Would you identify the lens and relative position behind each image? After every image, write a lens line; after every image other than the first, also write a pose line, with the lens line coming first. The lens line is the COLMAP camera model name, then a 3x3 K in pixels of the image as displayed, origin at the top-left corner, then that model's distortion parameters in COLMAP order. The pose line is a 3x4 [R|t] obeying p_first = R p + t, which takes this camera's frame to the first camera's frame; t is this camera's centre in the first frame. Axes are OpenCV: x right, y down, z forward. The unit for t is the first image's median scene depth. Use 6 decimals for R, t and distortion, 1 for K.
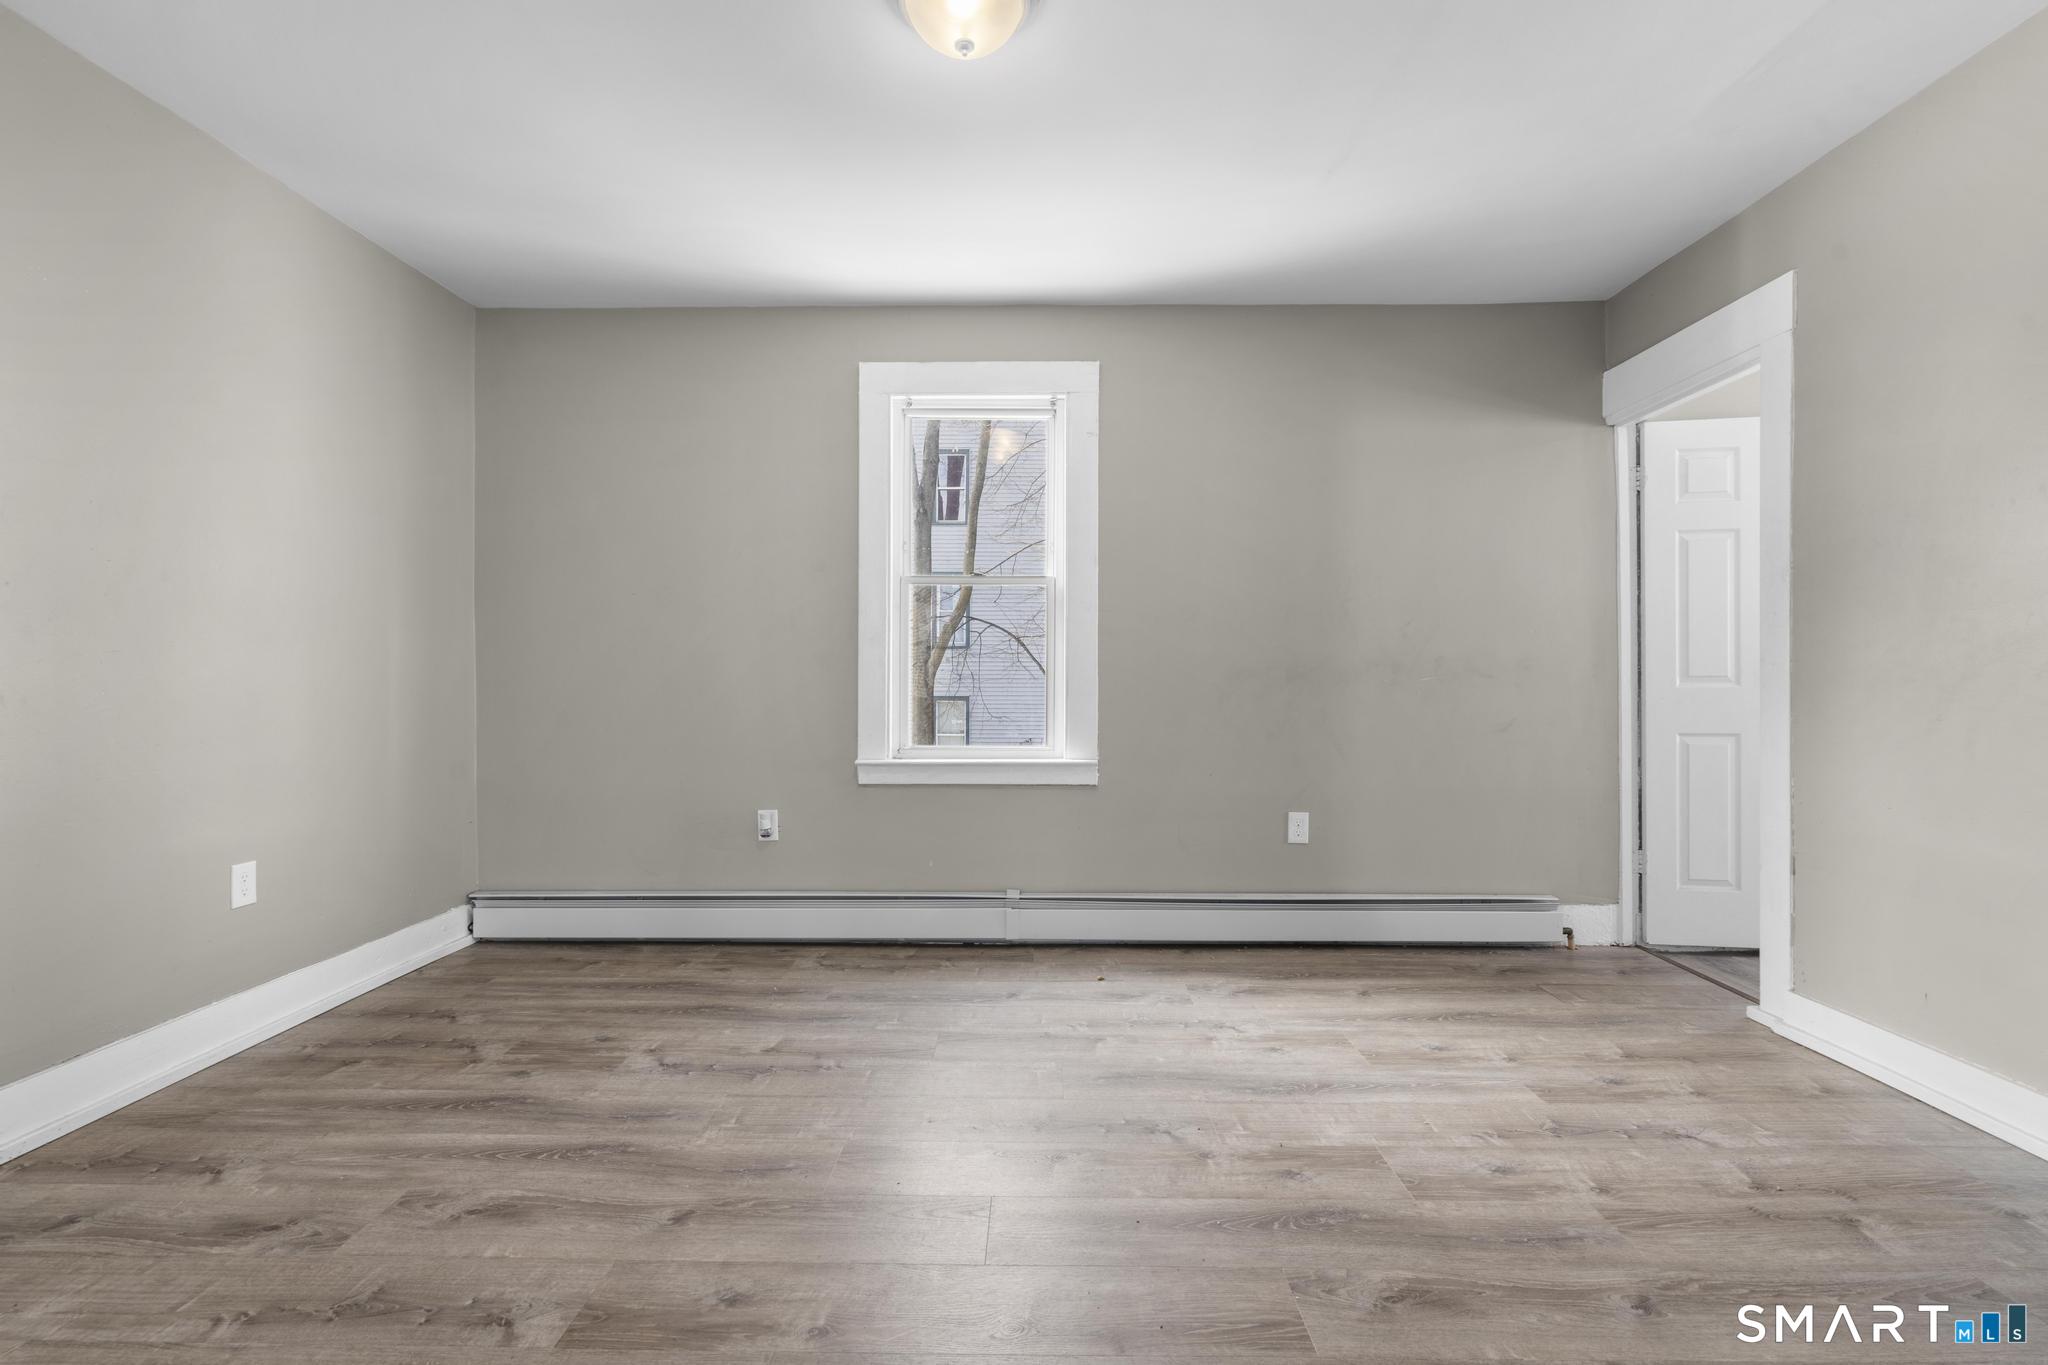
lens RADIAL K [[915.7, 0, 1022.8], [0, 915.7, 680.4], [0, 0, 1]] dist [-0.007510, 0.003849]
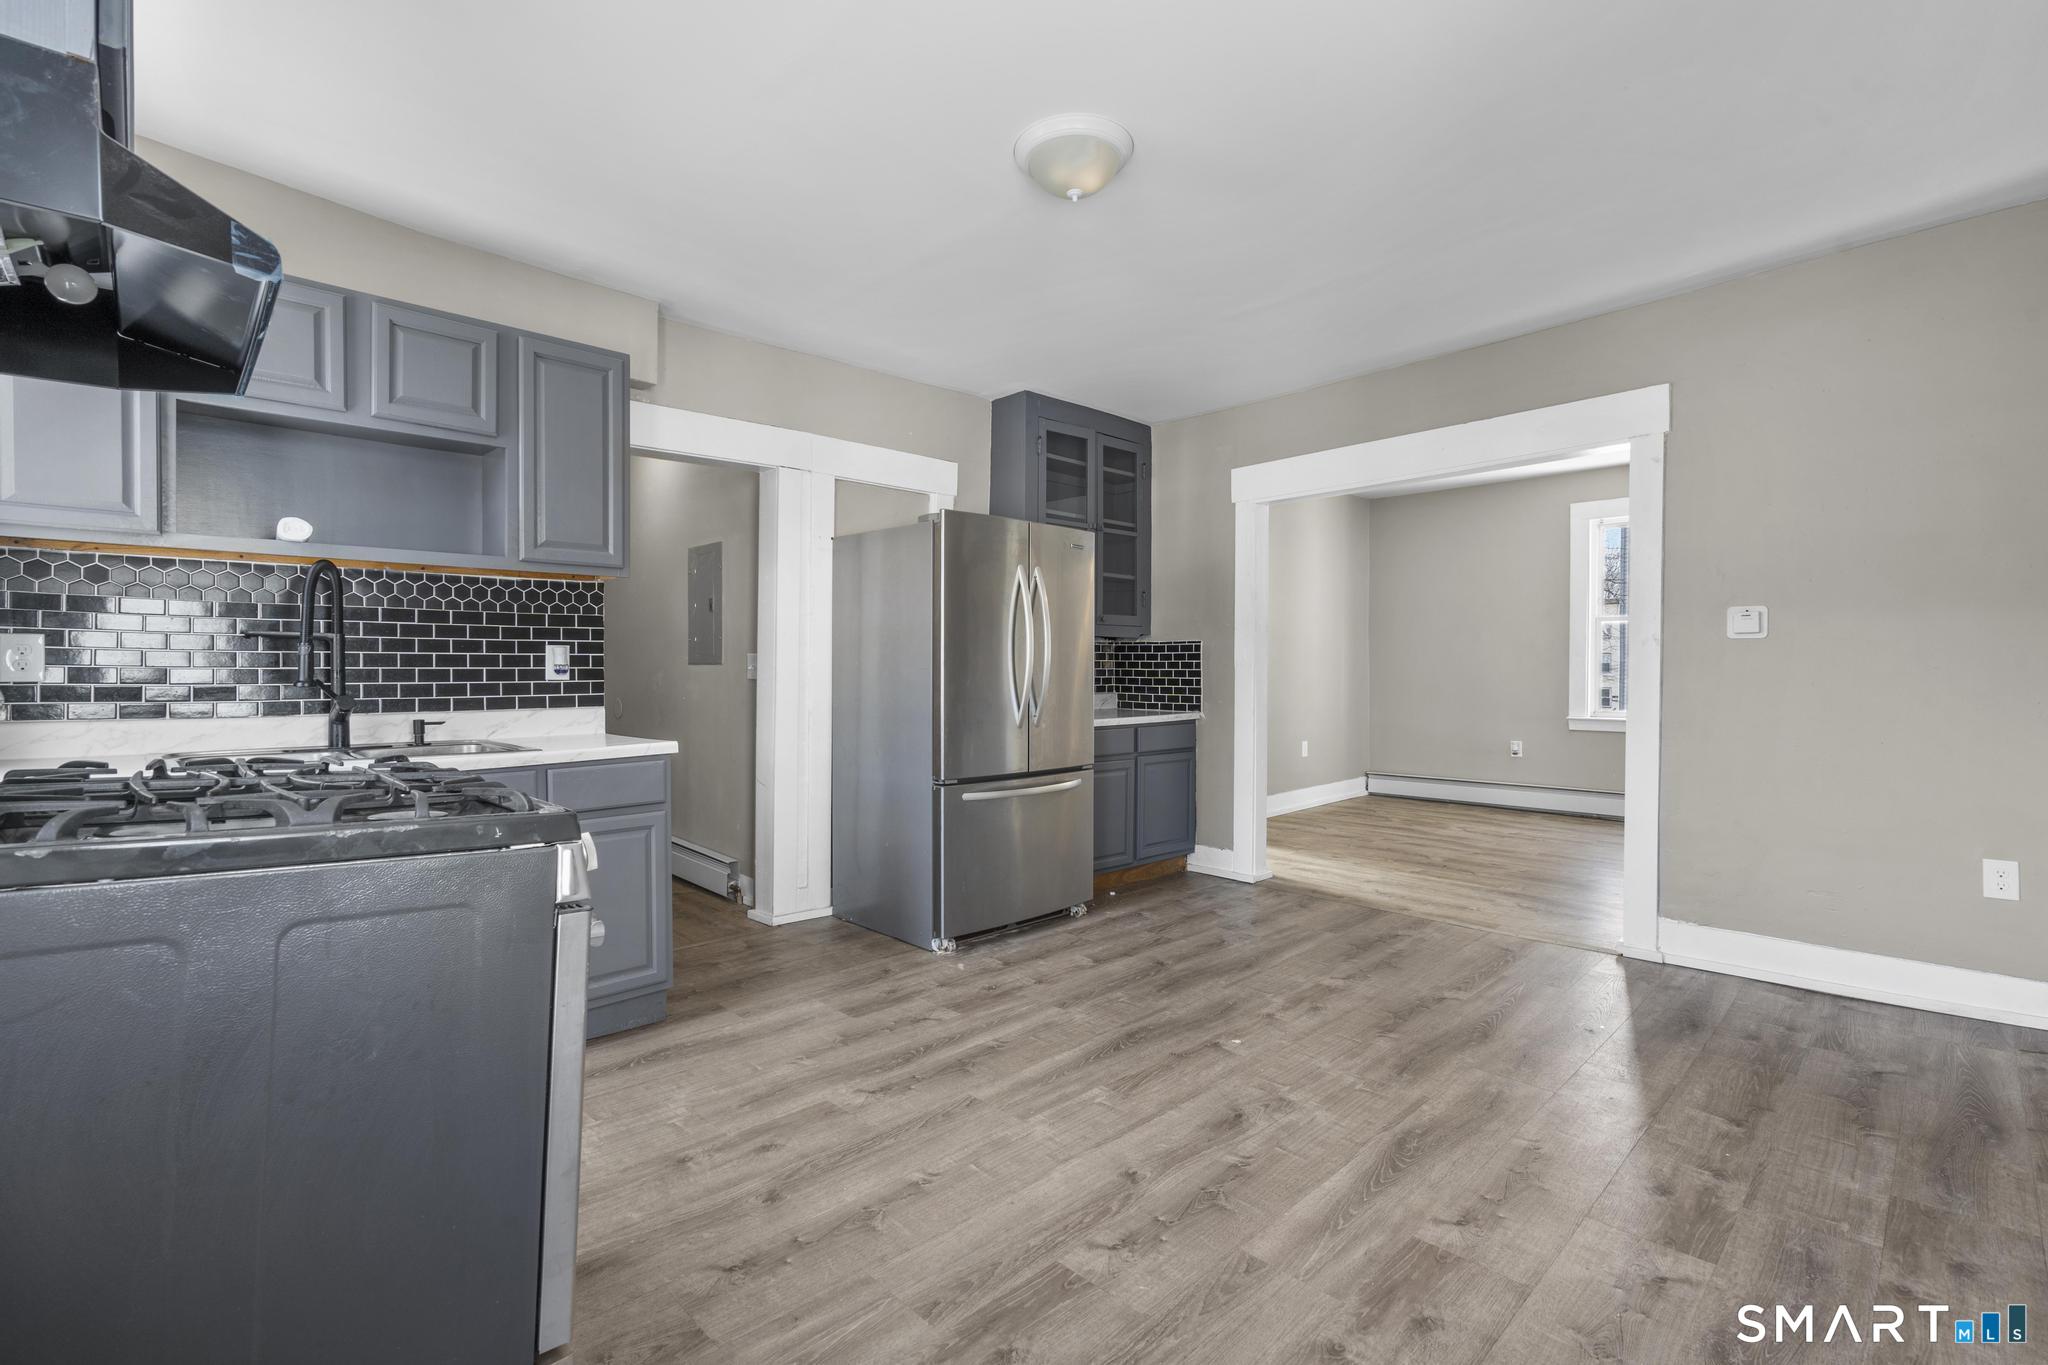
lens RADIAL K [[915.7, 0, 1018.4], [0, 915.7, 676.2], [0, 0, 1]] dist [-0.007510, 0.003849]
pose [[0.703018, 0.007152, -0.711136, 0.425433], [0.004467, 0.999885, 0.014471, -0.033645], [0.711158, -0.013350, 0.702906, -1.326240]]
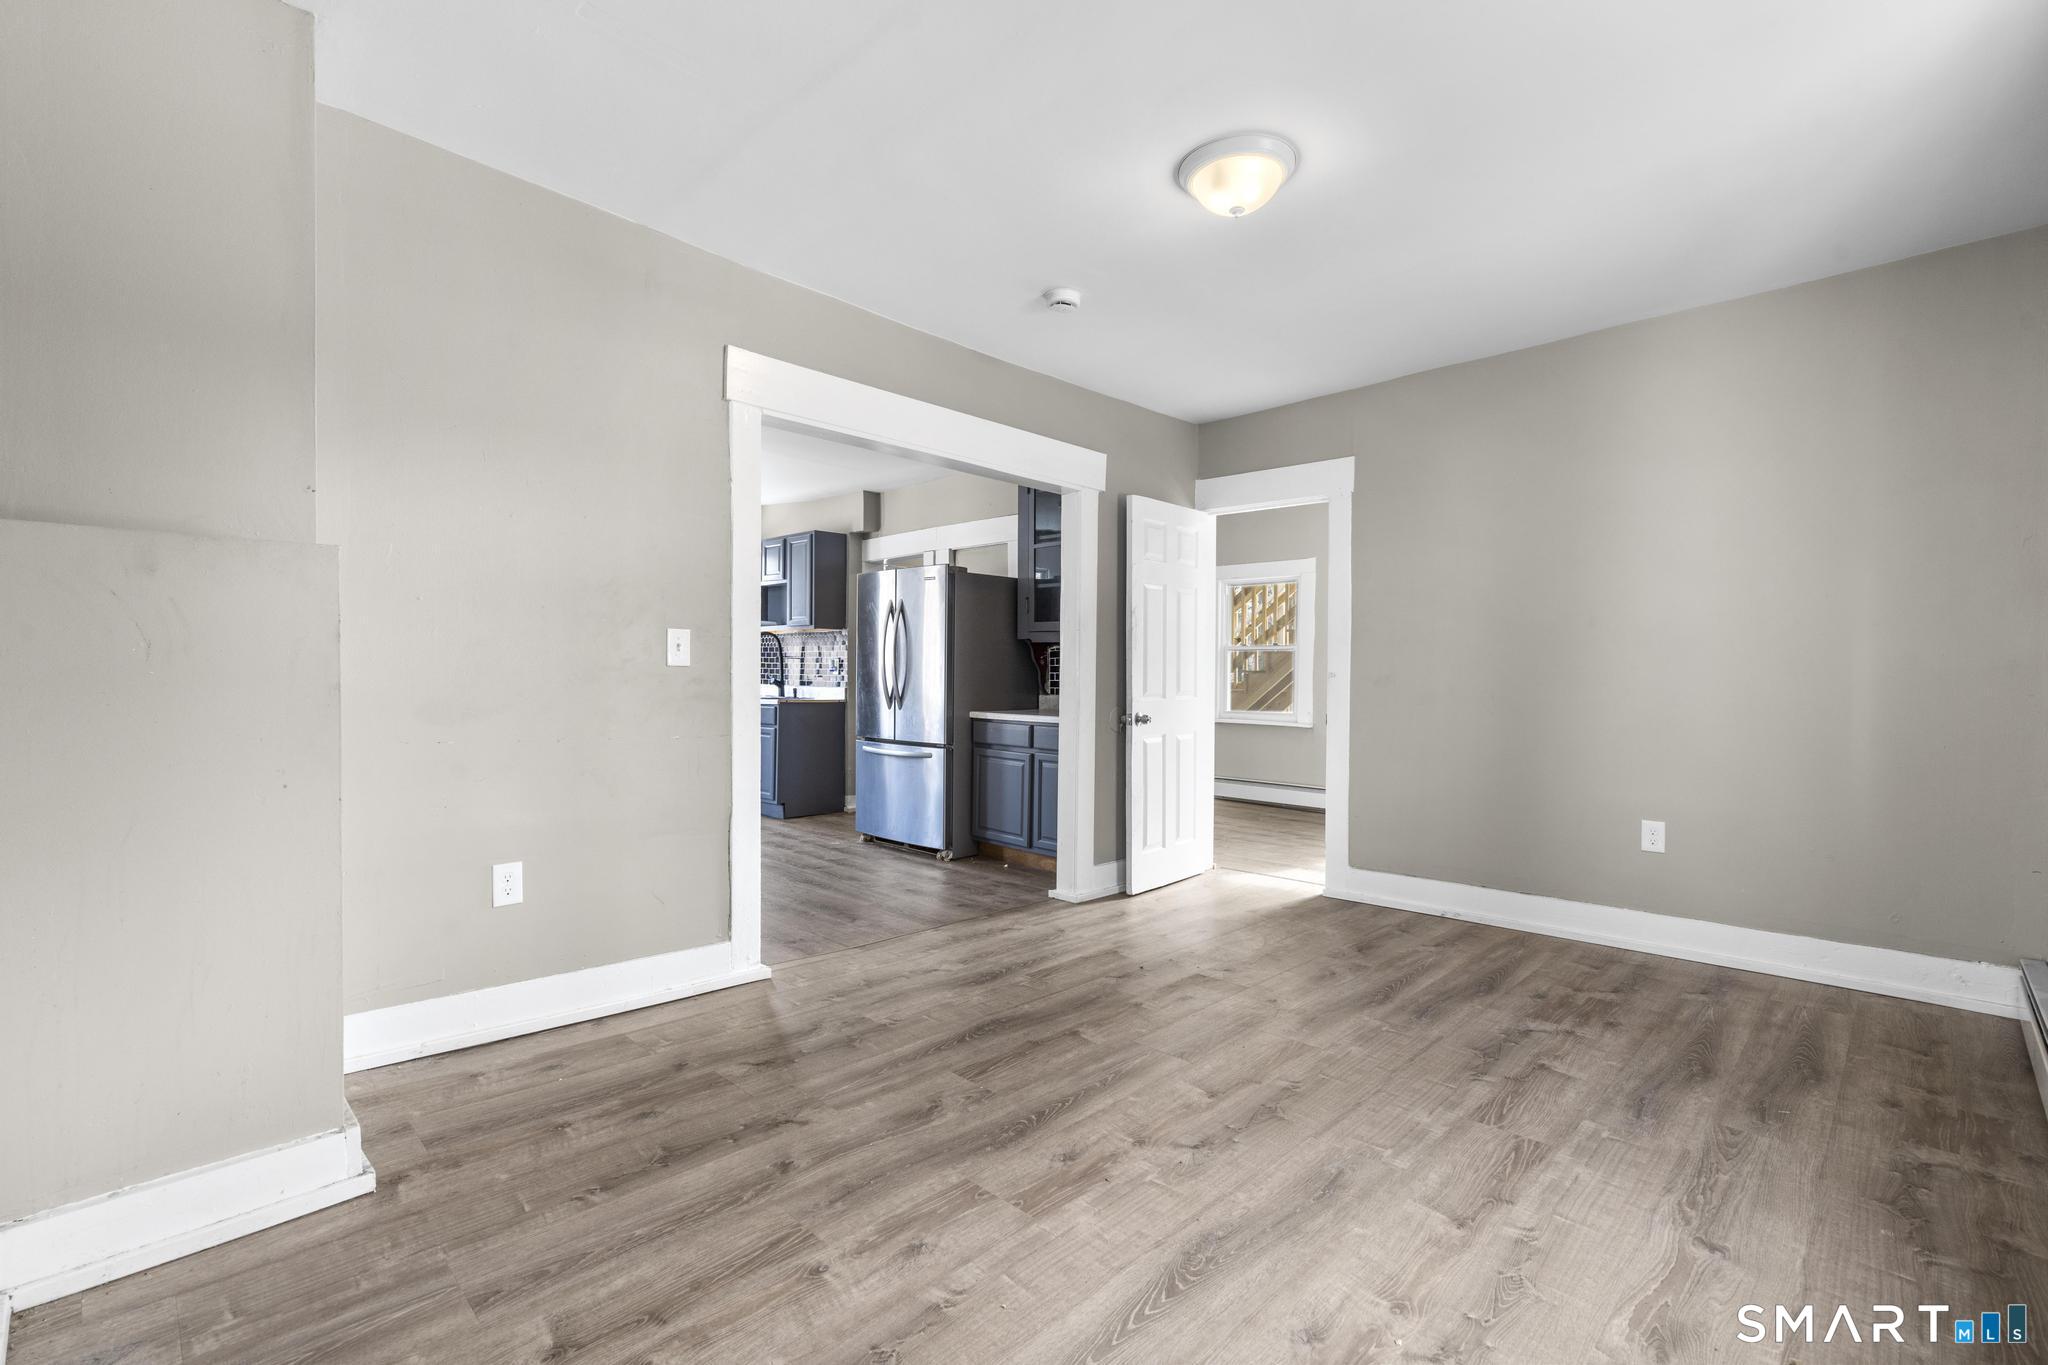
lens RADIAL K [[915.7, 0, 1025.1], [0, 915.7, 678.8], [0, 0, 1]] dist [-0.007510, 0.003849]
pose [[-0.688148, -0.004874, -0.725554, 0.709972], [-0.007664, 0.999970, 0.000551, -0.009606], [0.725530, 0.005940, -0.688165, 1.090529]]
